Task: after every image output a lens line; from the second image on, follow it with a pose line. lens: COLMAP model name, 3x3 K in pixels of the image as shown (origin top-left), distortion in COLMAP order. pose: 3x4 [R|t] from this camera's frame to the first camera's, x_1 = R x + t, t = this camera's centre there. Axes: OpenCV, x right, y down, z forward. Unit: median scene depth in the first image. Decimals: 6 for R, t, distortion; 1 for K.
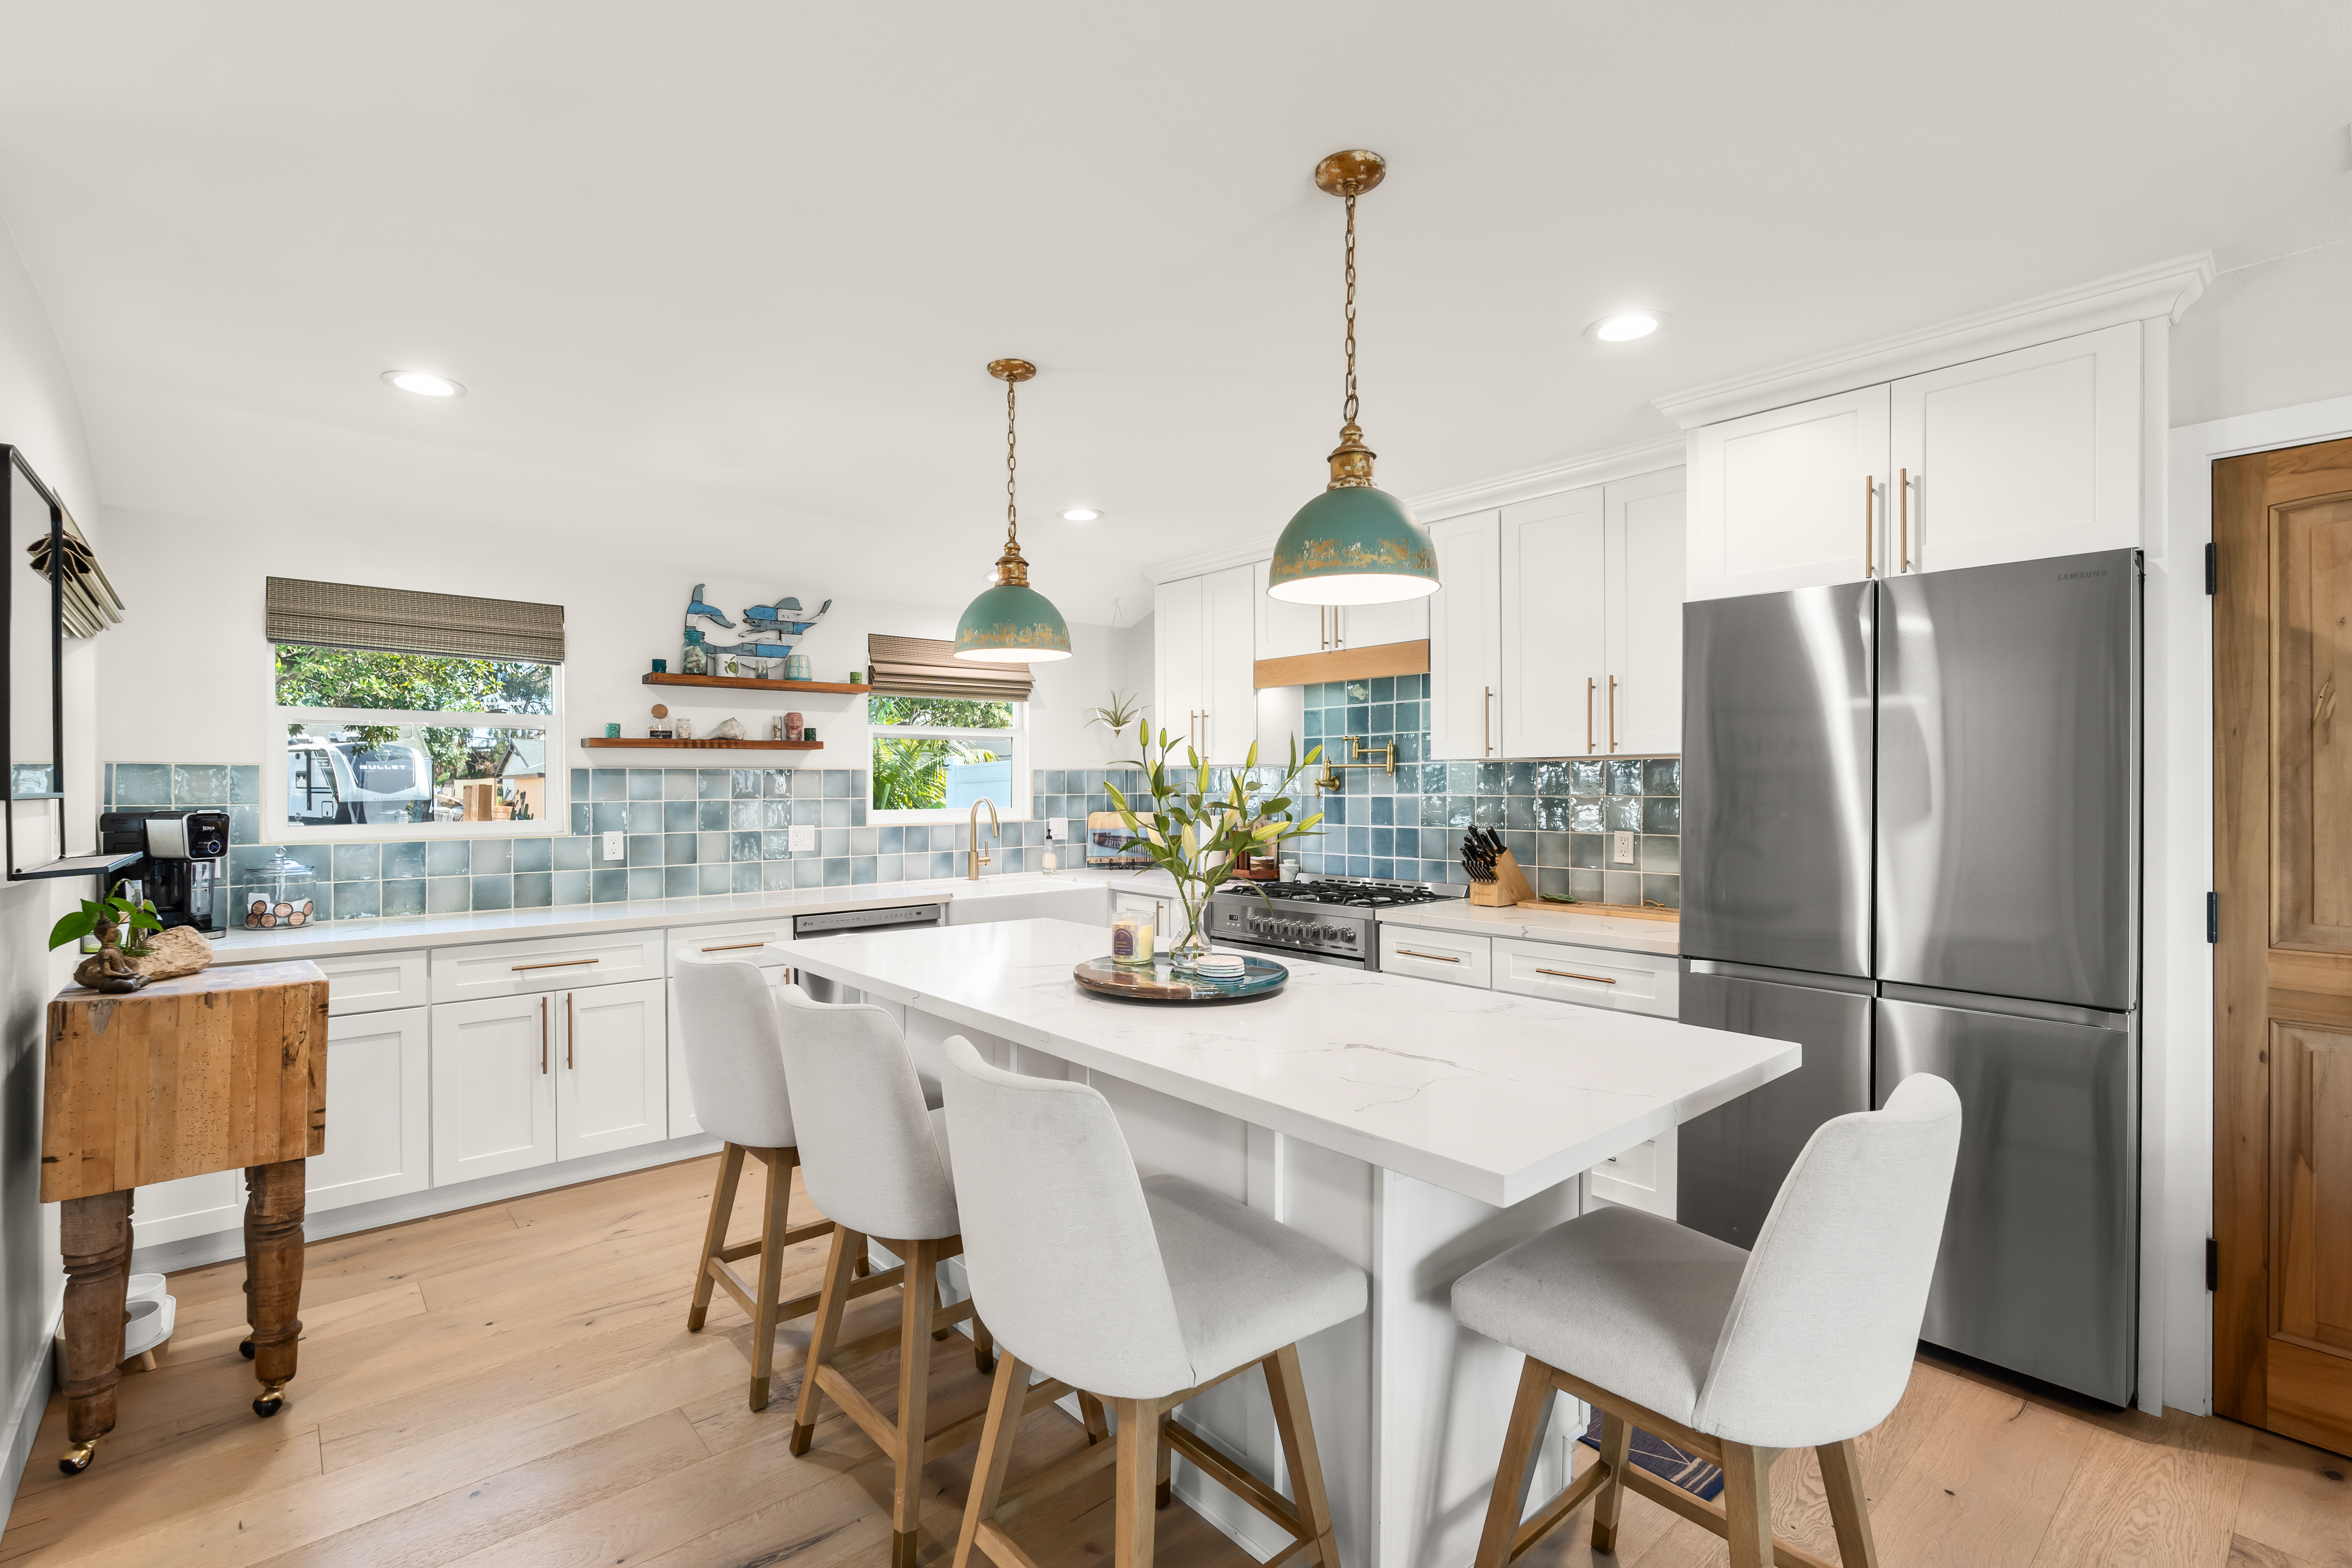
lens RADIAL K [[1038.7, 0, 1157.3], [0, 1038.7, 793.2], [0, 0, 1]] dist [-0.006016, 0.000464]
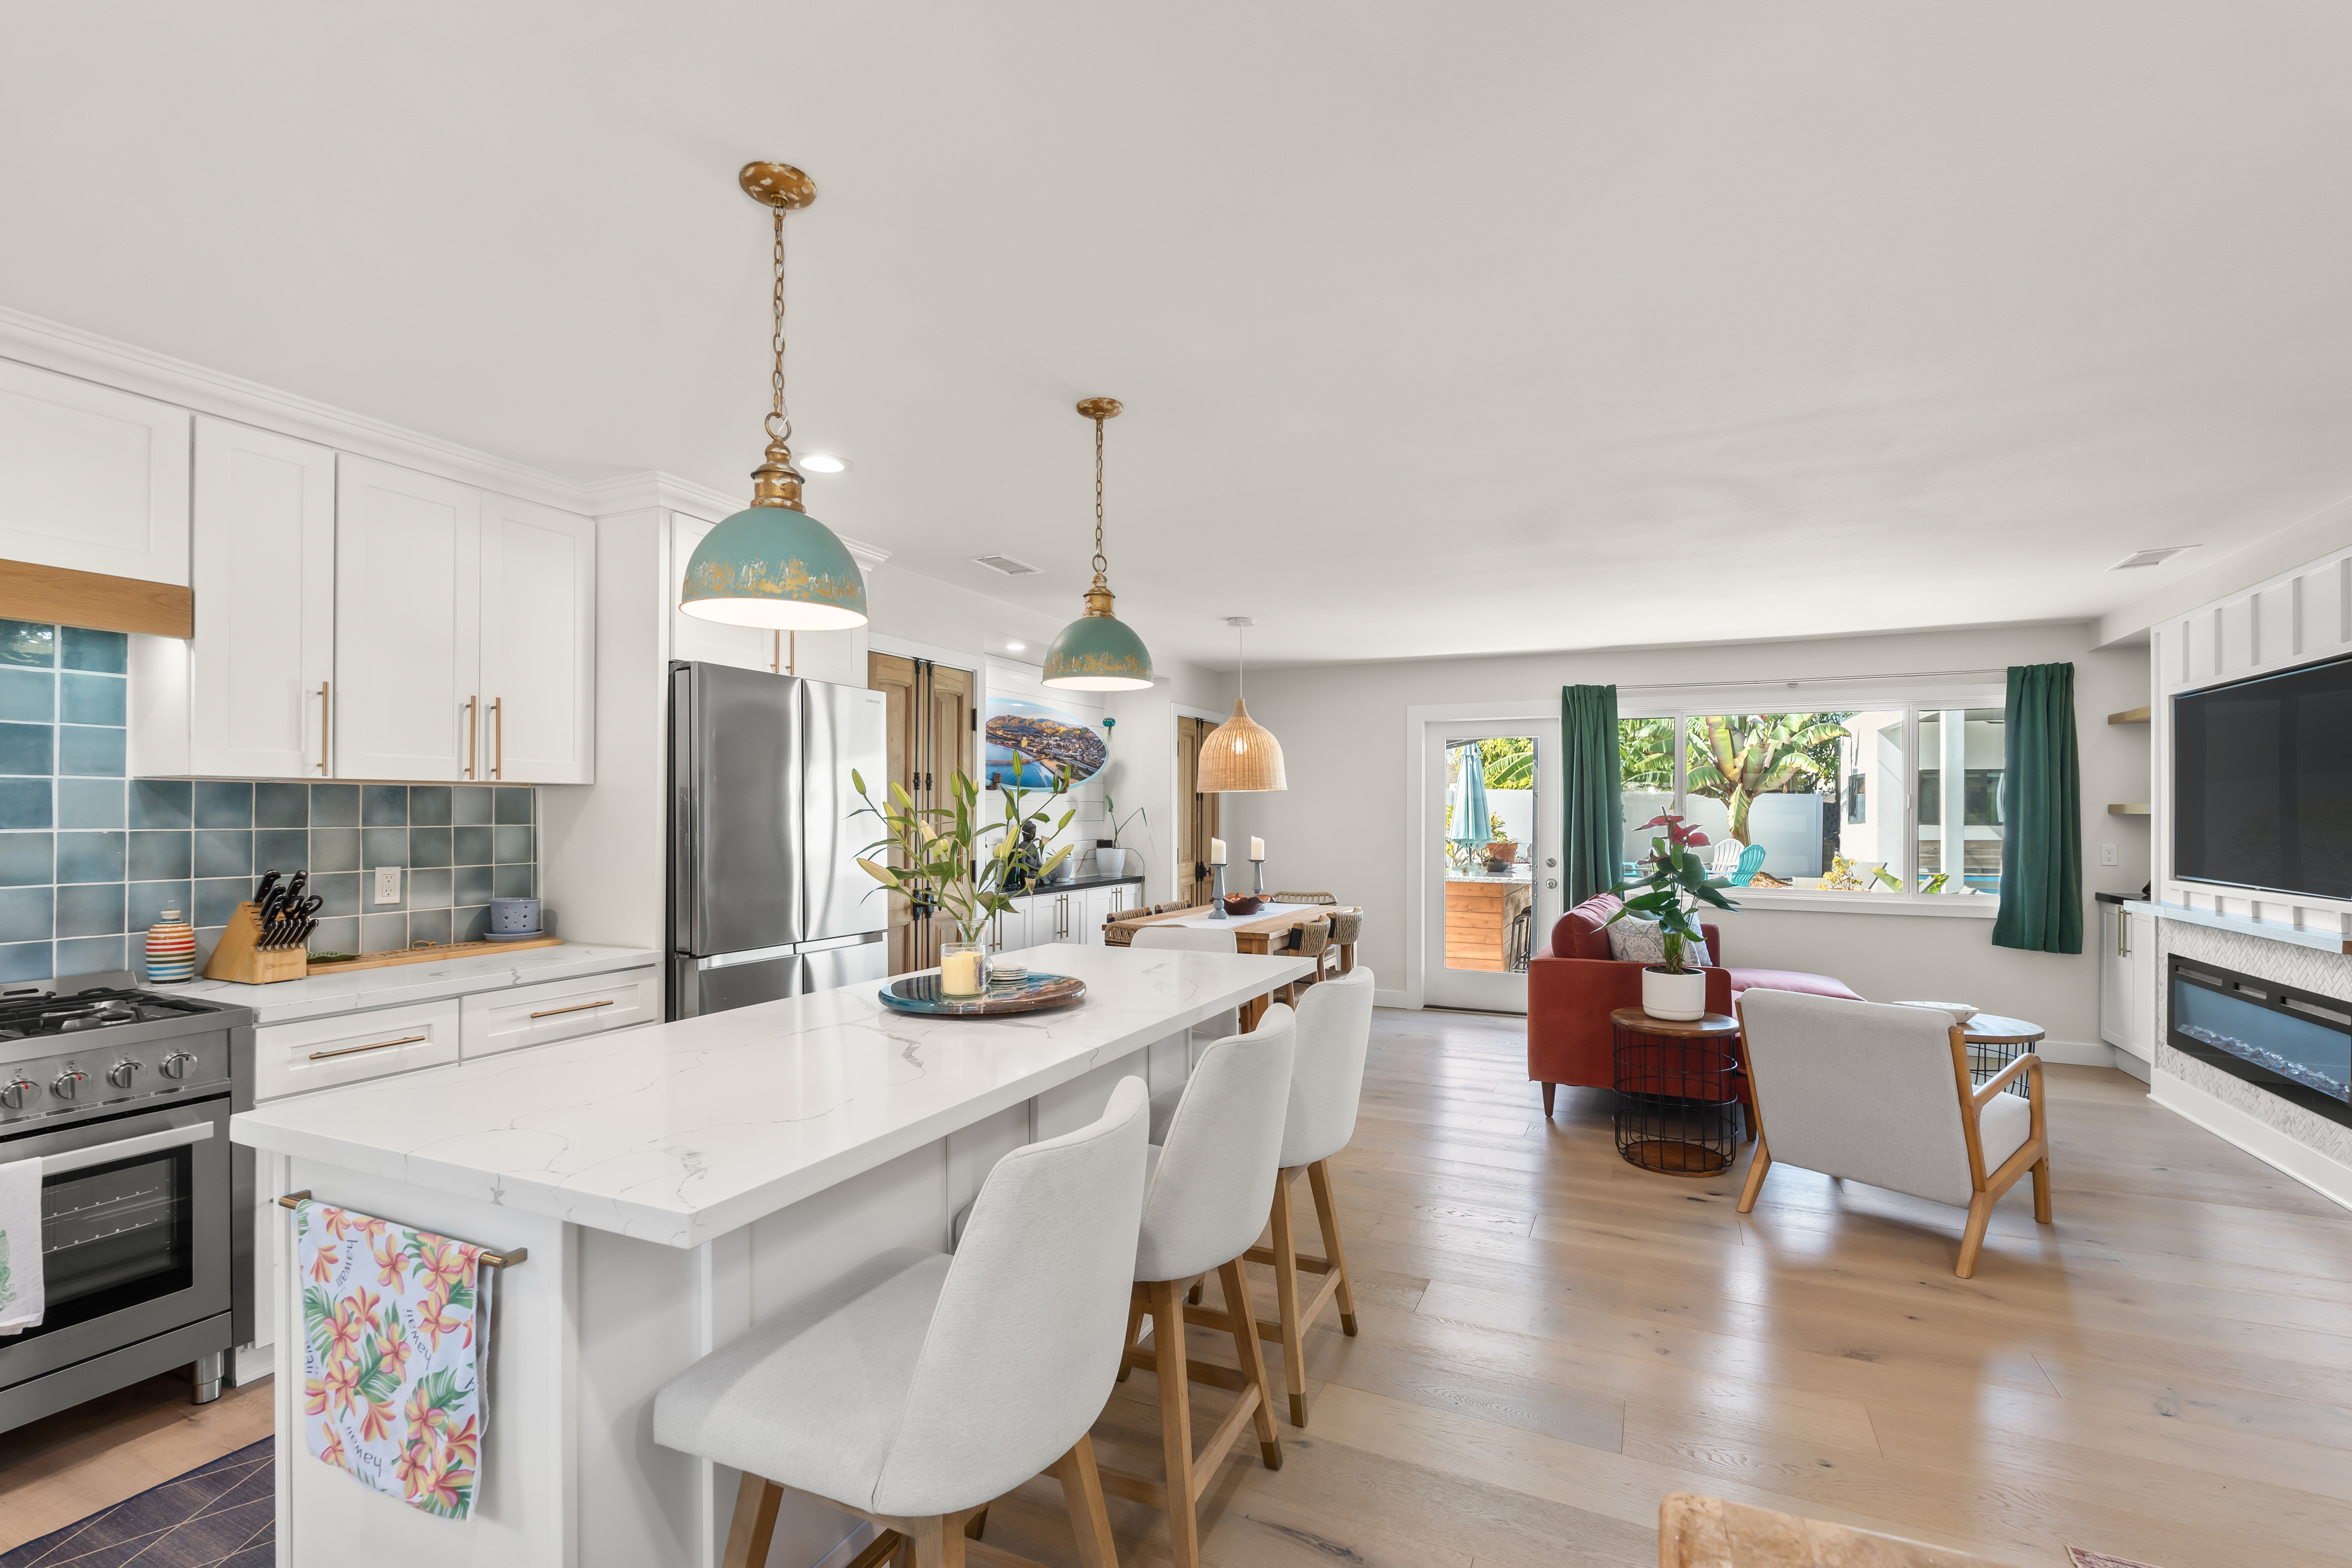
lens RADIAL K [[1038.7, 0, 1185.3], [0, 1038.7, 800.1], [0, 0, 1]] dist [-0.006016, 0.000464]
pose [[-0.424006, 0.011668, 0.905584, -0.513844], [0.007930, 0.999927, -0.009171, -0.005121], [-0.905625, 0.003292, -0.424068, 0.631802]]
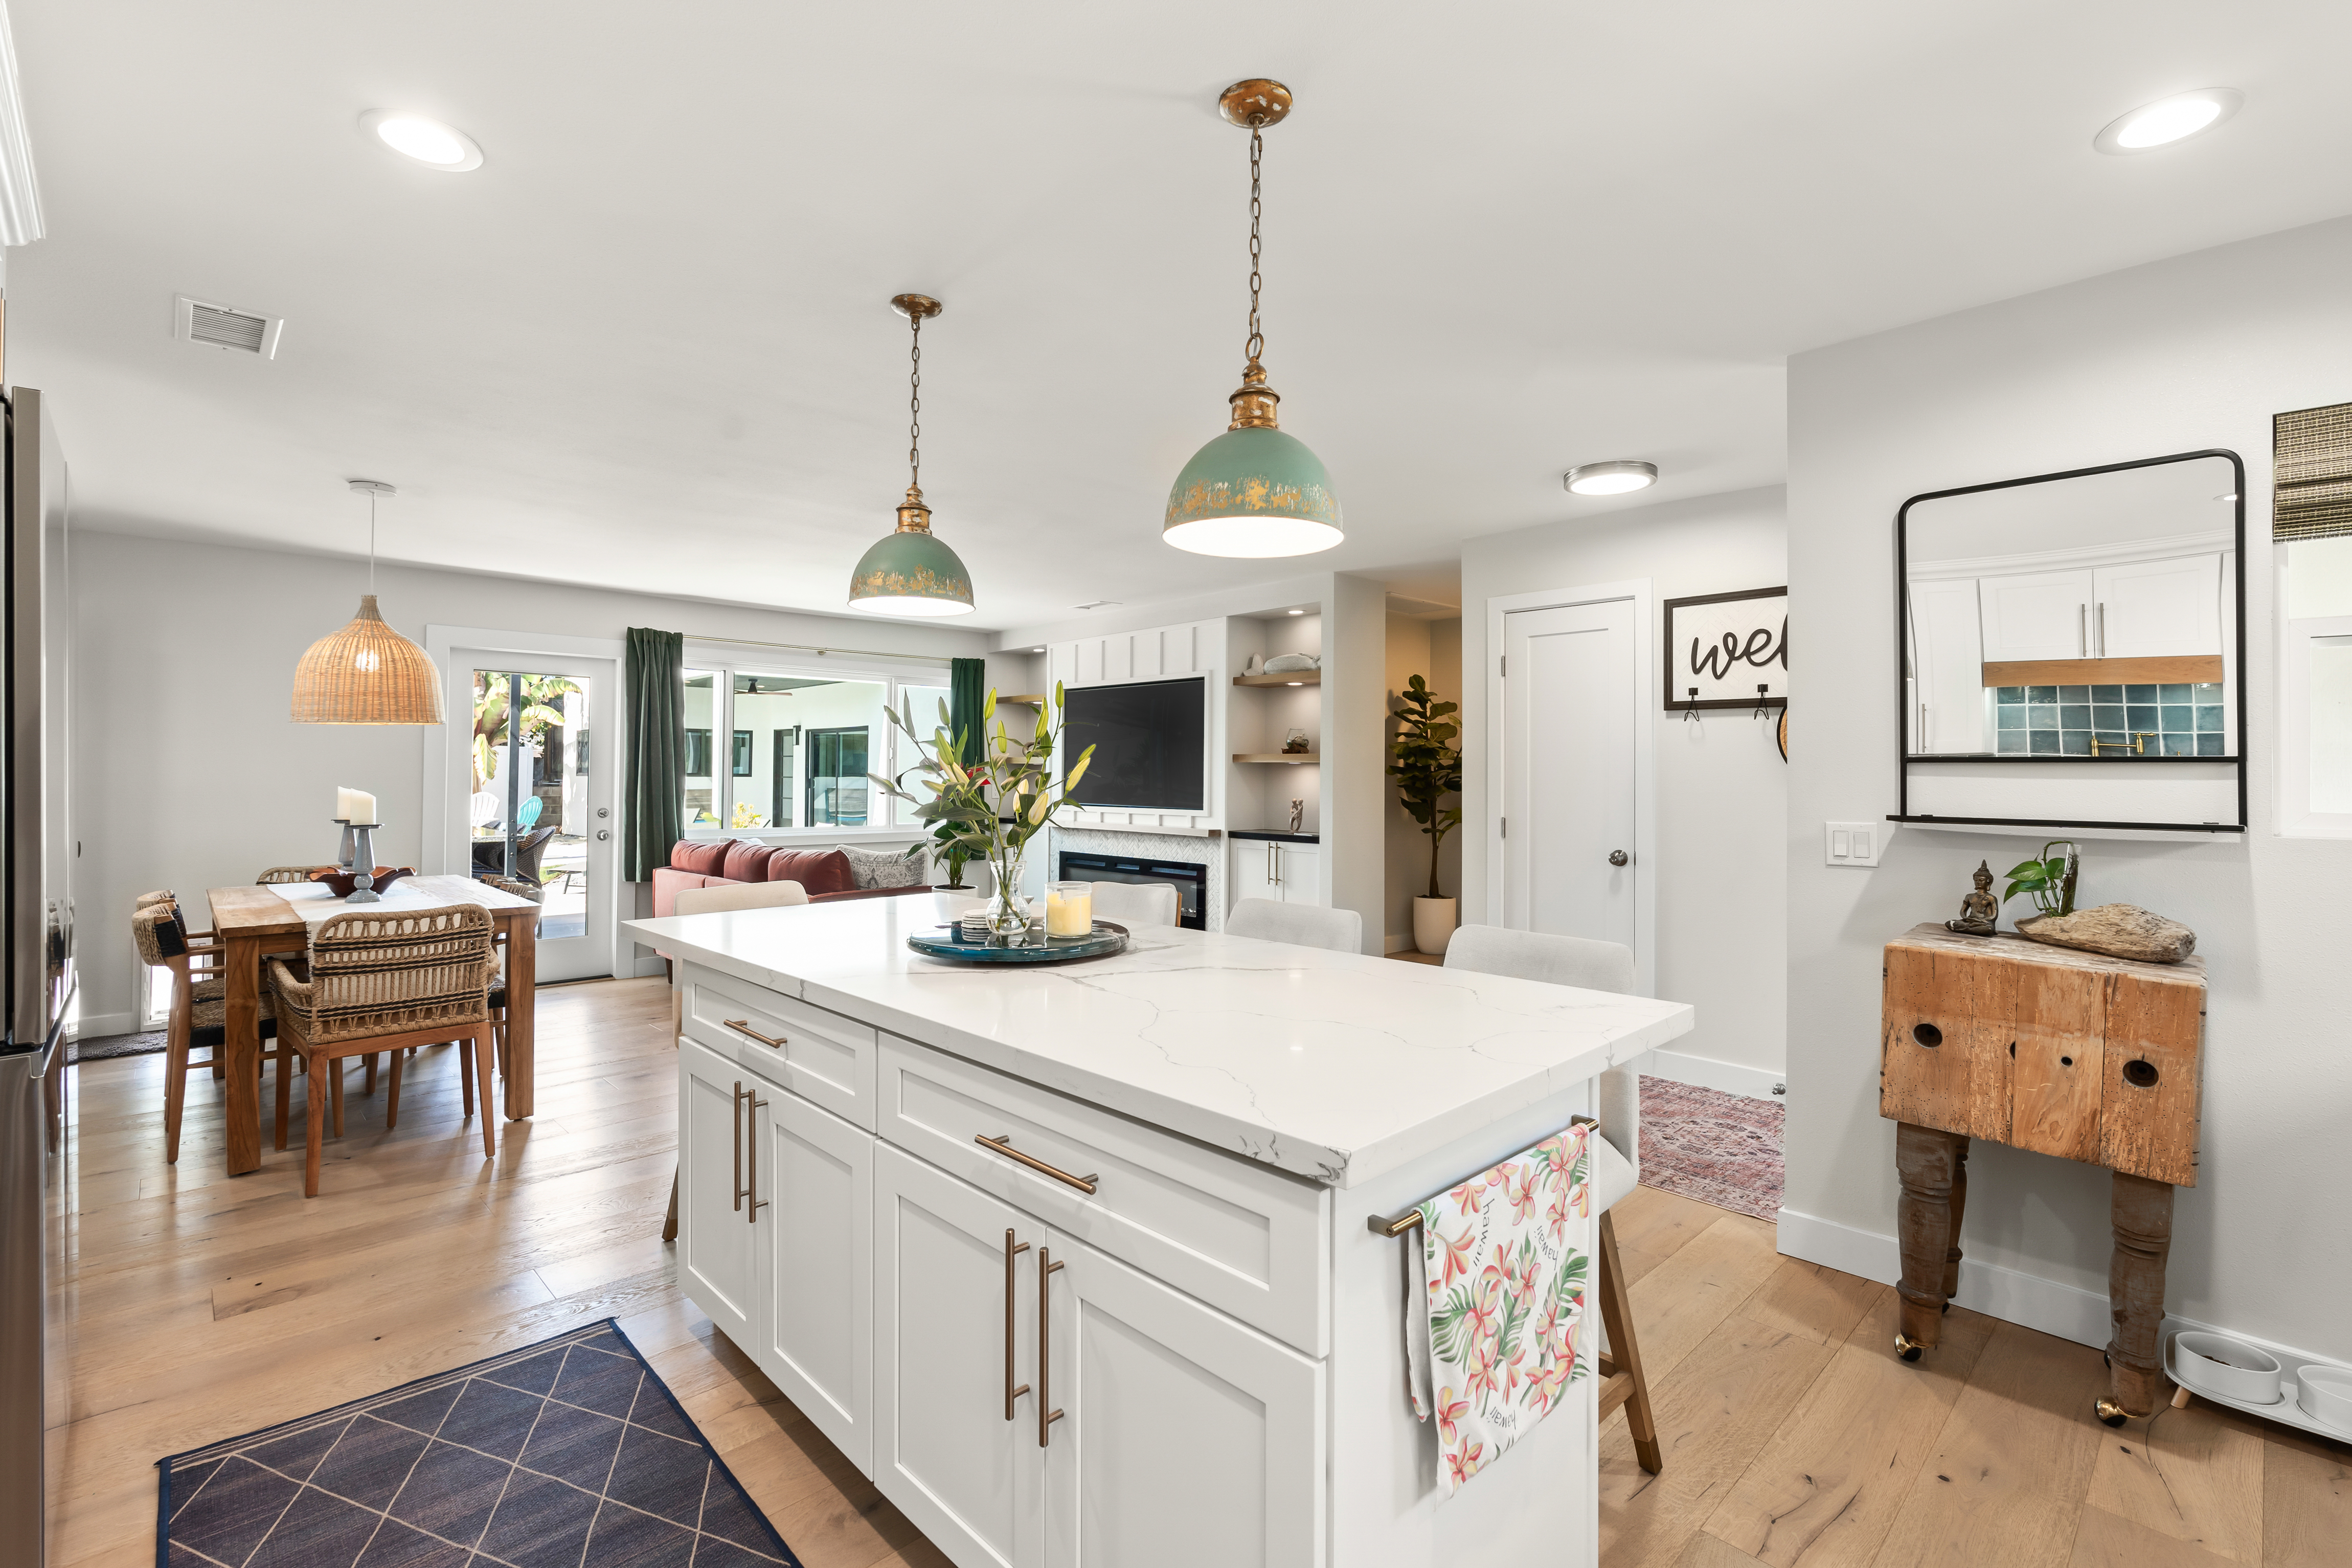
lens RADIAL K [[1038.7, 0, 1165.7], [0, 1038.7, 758.8], [0, 0, 1]] dist [-0.006016, 0.000464]
pose [[-0.997915, -0.002839, -0.064484, -0.019868], [-0.002689, 0.999993, -0.002409, 0.003630], [0.064491, -0.002231, -0.997916, 0.987033]]
